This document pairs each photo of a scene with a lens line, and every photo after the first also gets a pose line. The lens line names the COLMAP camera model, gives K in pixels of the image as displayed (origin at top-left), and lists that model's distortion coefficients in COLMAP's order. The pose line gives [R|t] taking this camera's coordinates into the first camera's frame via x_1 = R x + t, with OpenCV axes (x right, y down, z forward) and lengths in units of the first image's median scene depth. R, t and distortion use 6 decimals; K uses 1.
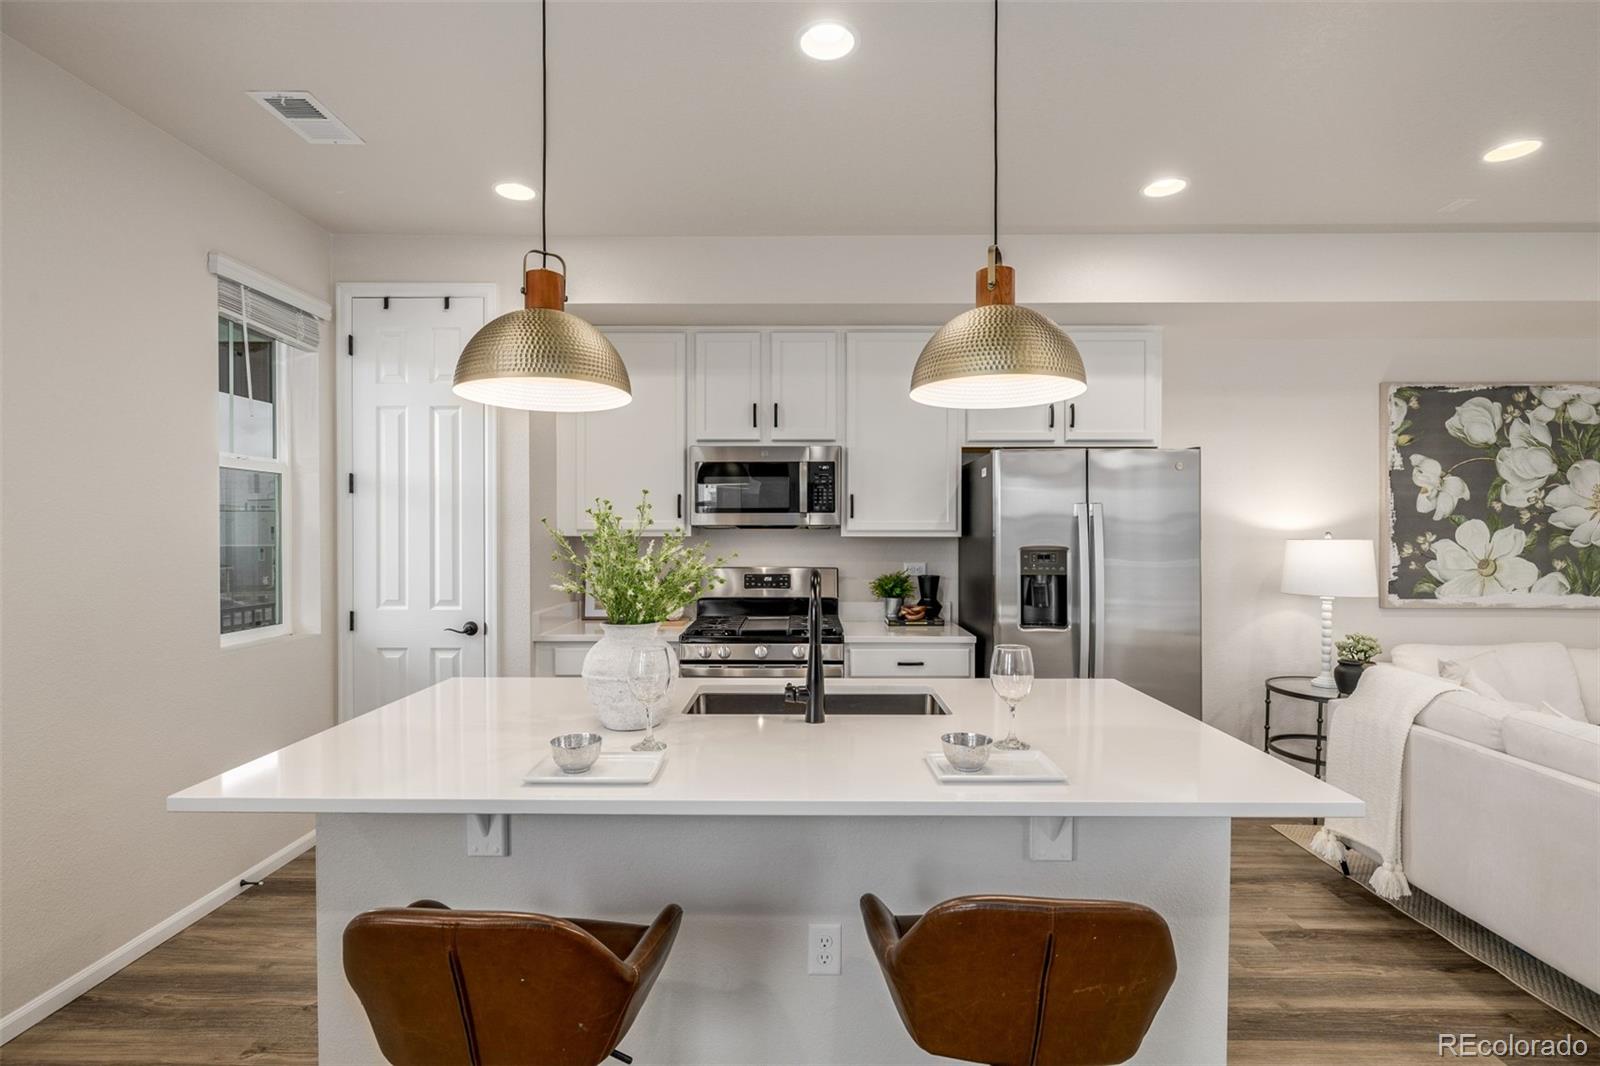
lens RADIAL K [[741.2, 0, 793.7], [0, 741.2, 543.8], [0, 0, 1]] dist [-0.001688, -0.000350]
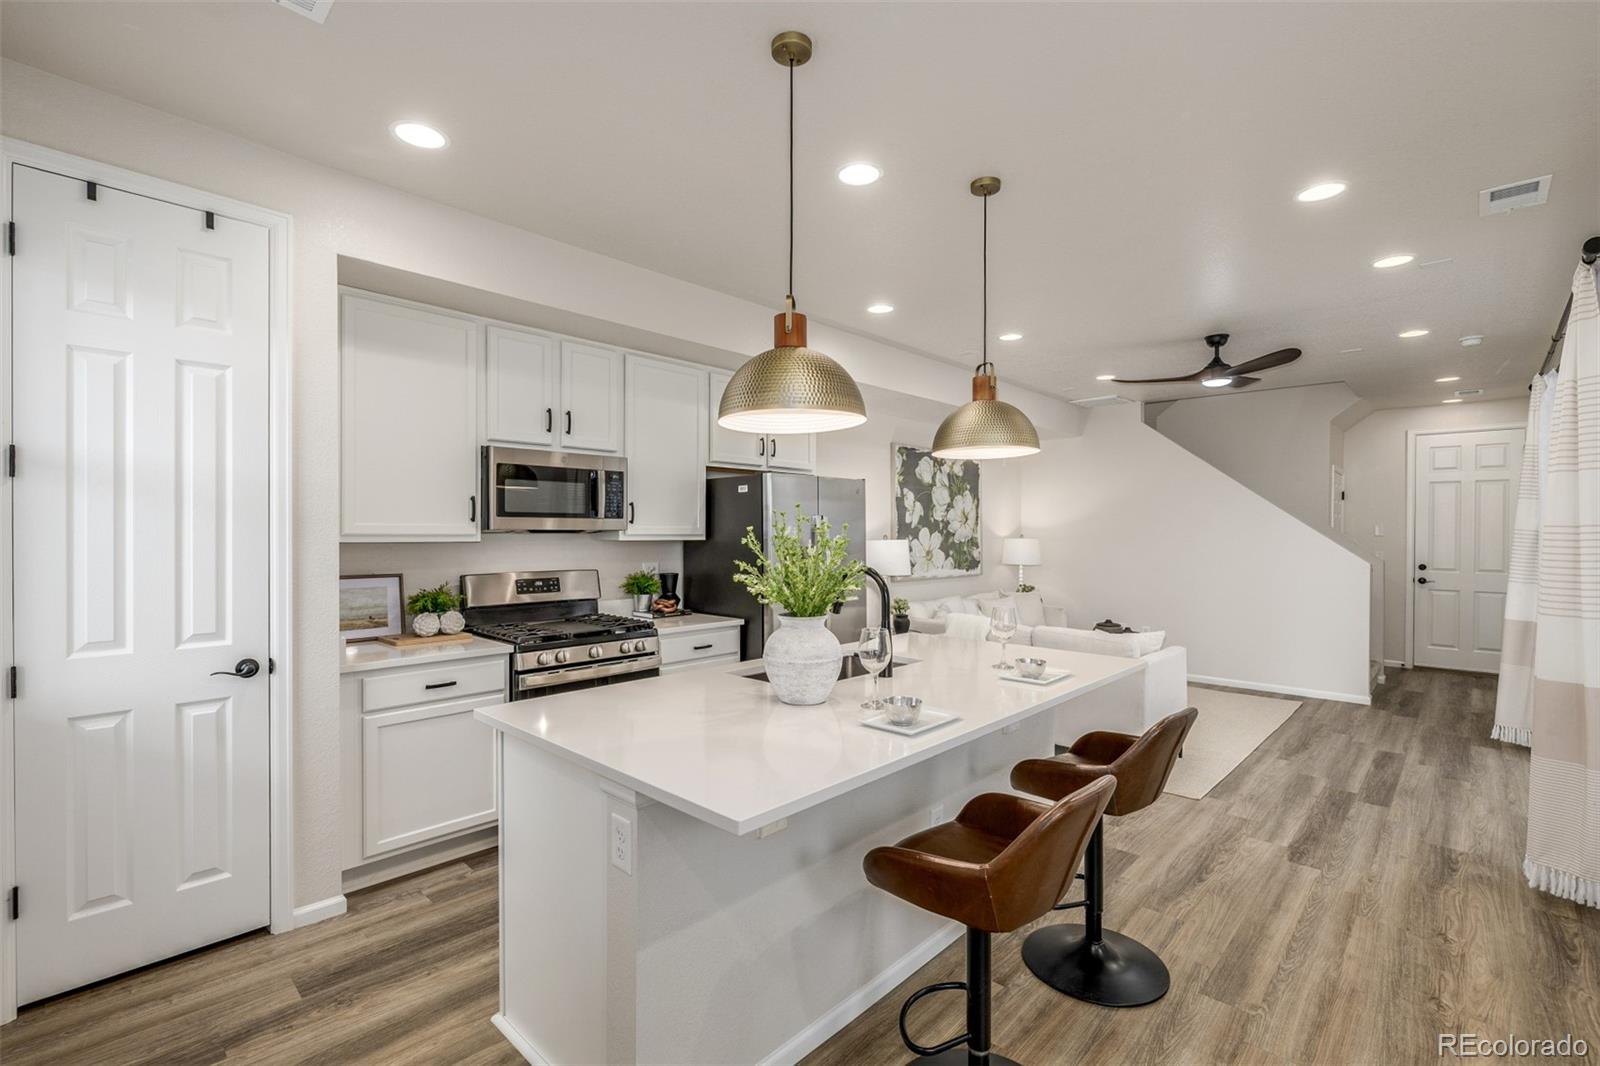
lens RADIAL K [[718.0, 0, 795.7], [0, 718.0, 538.6], [0, 0, 1]] dist [-0.000973, -0.000344]
pose [[0.678257, -0.005206, 0.734806, -0.506453], [0.004309, 0.999986, 0.003107, -0.013516], [-0.734812, 0.001059, 0.678270, 0.091878]]
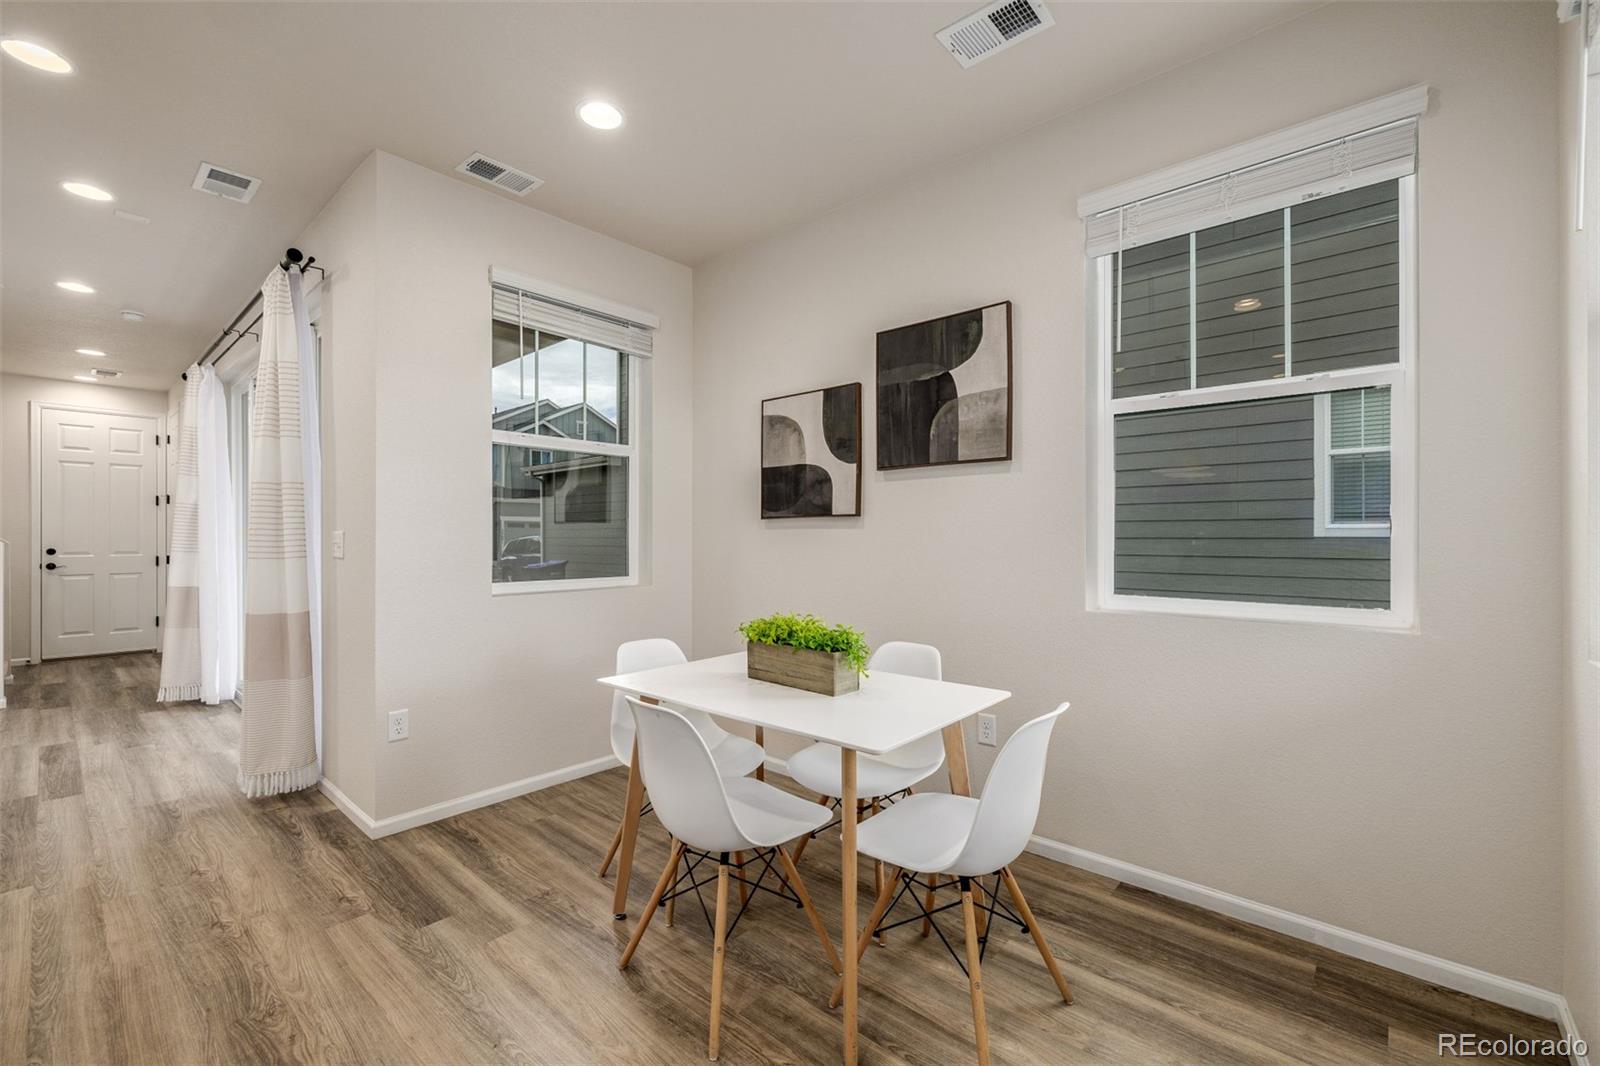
lens RADIAL K [[671.8, 0, 799.5], [0, 671.8, 535.5], [0, 0, 1]] dist [0.001458, 0.000260]
pose [[-0.754621, 0.002511, 0.656156, -0.461281], [0.011582, 0.999888, 0.009493, 0.042015], [-0.656058, 0.014763, -0.754566, 0.204536]]
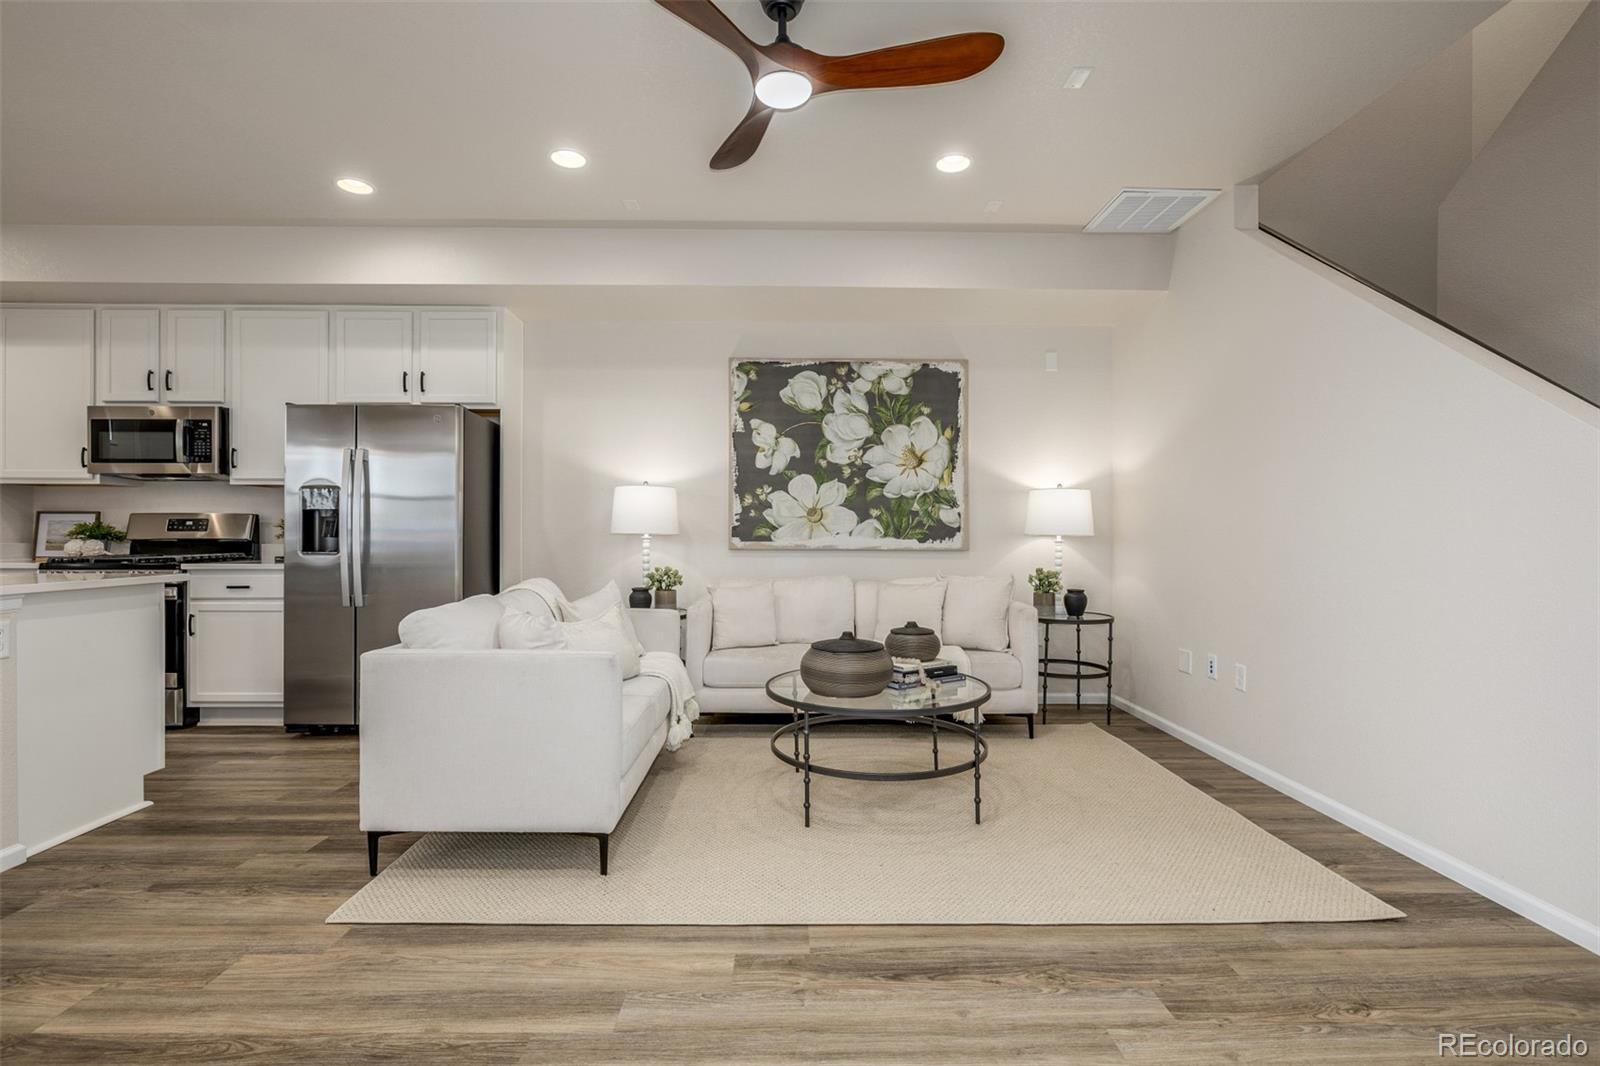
lens RADIAL K [[741.2, 0, 801.7], [0, 741.2, 535.8], [0, 0, 1]] dist [-0.001688, -0.000350]
pose [[0.999555, 0.002273, 0.029747, 0.882715], [-0.002075, 0.999976, -0.006685, 0.073369], [-0.029761, 0.006620, 0.999535, -0.182773]]
